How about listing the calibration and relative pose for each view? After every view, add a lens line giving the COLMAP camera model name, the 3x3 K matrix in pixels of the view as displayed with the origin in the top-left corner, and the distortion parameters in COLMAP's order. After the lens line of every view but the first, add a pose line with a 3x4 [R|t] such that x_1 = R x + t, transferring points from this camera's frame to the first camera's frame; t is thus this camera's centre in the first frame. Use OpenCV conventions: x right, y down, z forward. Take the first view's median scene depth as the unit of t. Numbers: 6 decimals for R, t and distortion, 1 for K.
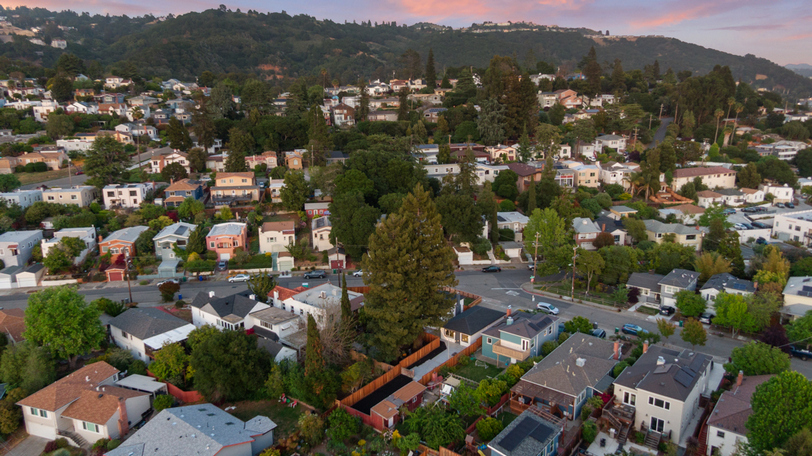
lens RADIAL K [[579.4, 0, 407.9], [0, 579.4, 226.4], [0, 0, 1]] dist [0.043692, -0.062534]
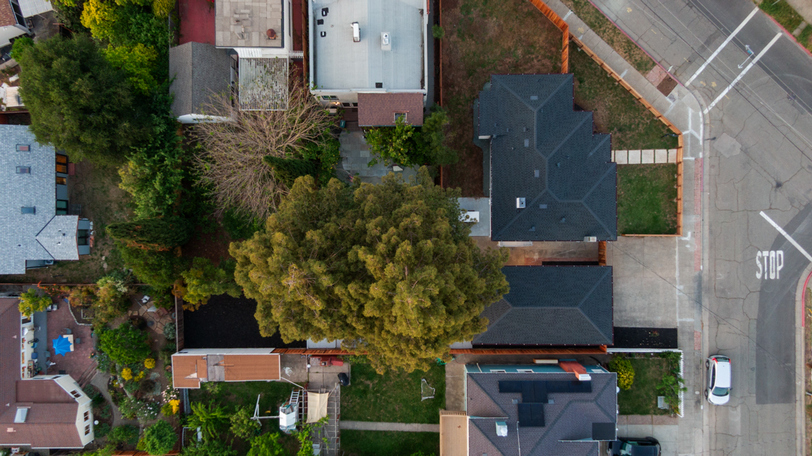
lens RADIAL K [[579.4, 0, 408.0], [0, 579.4, 225.4], [0, 0, 1]] dist [0.043692, -0.062534]
pose [[0.628322, 0.777926, 0.006564, -0.010763], [-0.184829, 0.141078, 0.972592, -0.288825], [0.755678, -0.612314, 0.232426, 0.820539]]
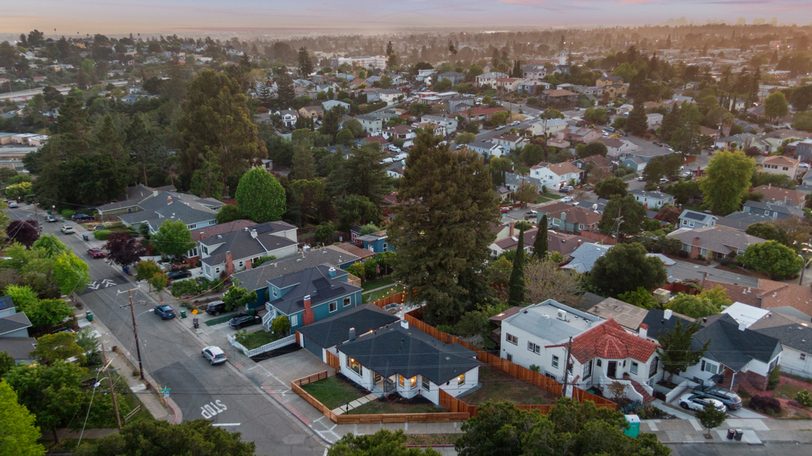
lens RADIAL K [[609.1, 0, 409.9], [0, 609.1, 234.1], [0, 0, 1]] dist [0.037401, -0.041764]
pose [[-0.985063, -0.040594, 0.167339, -0.085992], [0.056008, 0.843434, 0.534305, -0.336714], [-0.162829, 0.535697, -0.828562, 1.524557]]
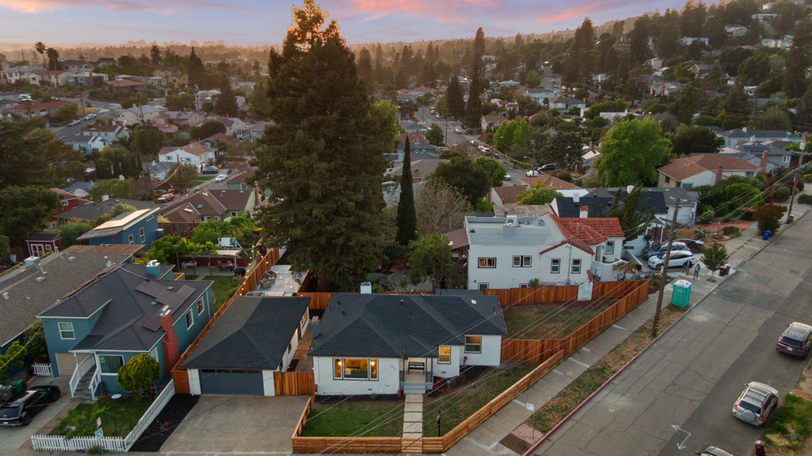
lens RADIAL K [[579.4, 0, 405.3], [0, 579.4, 226.3], [0, 0, 1]] dist [0.043692, -0.062534]
pose [[-0.807405, 0.189151, -0.558856, 0.246245], [-0.127857, 0.868612, 0.478712, -0.130774], [0.575978, 0.457968, -0.677137, 1.294080]]
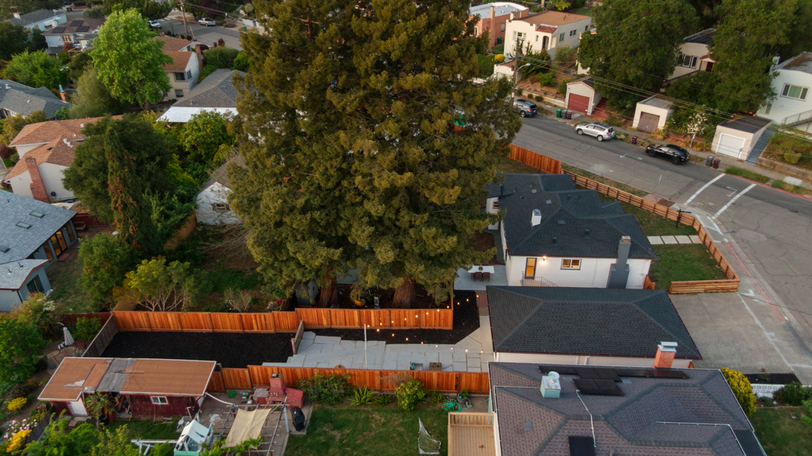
lens RADIAL K [[579.4, 0, 408.6], [0, 579.4, 228.1], [0, 0, 1]] dist [0.043692, -0.062534]
pose [[0.579653, 0.417494, -0.699786, 0.270679], [-0.192771, 0.904658, 0.380043, -0.006173], [0.791733, -0.085394, 0.604869, 0.680282]]
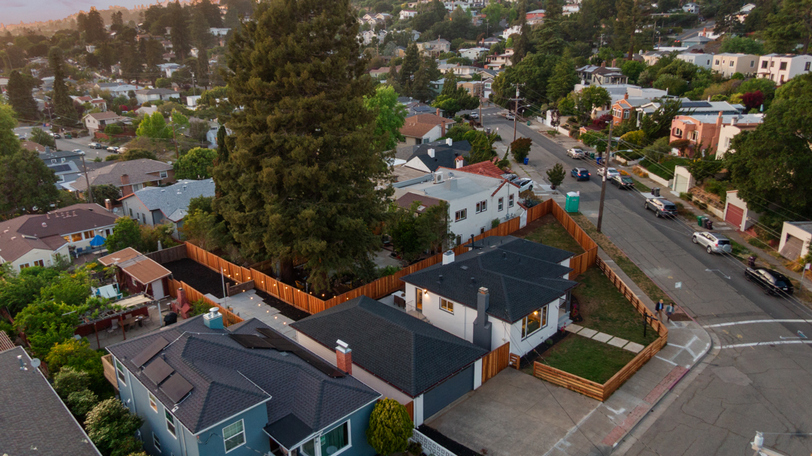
lens RADIAL K [[579.4, 0, 407.7], [0, 579.4, 227.9], [0, 0, 1]] dist [0.043692, -0.062534]
pose [[-0.116899, 0.323909, -0.938839, 0.419621], [-0.222606, 0.912722, 0.342616, -0.030214], [0.967875, 0.249043, -0.034592, 0.980799]]
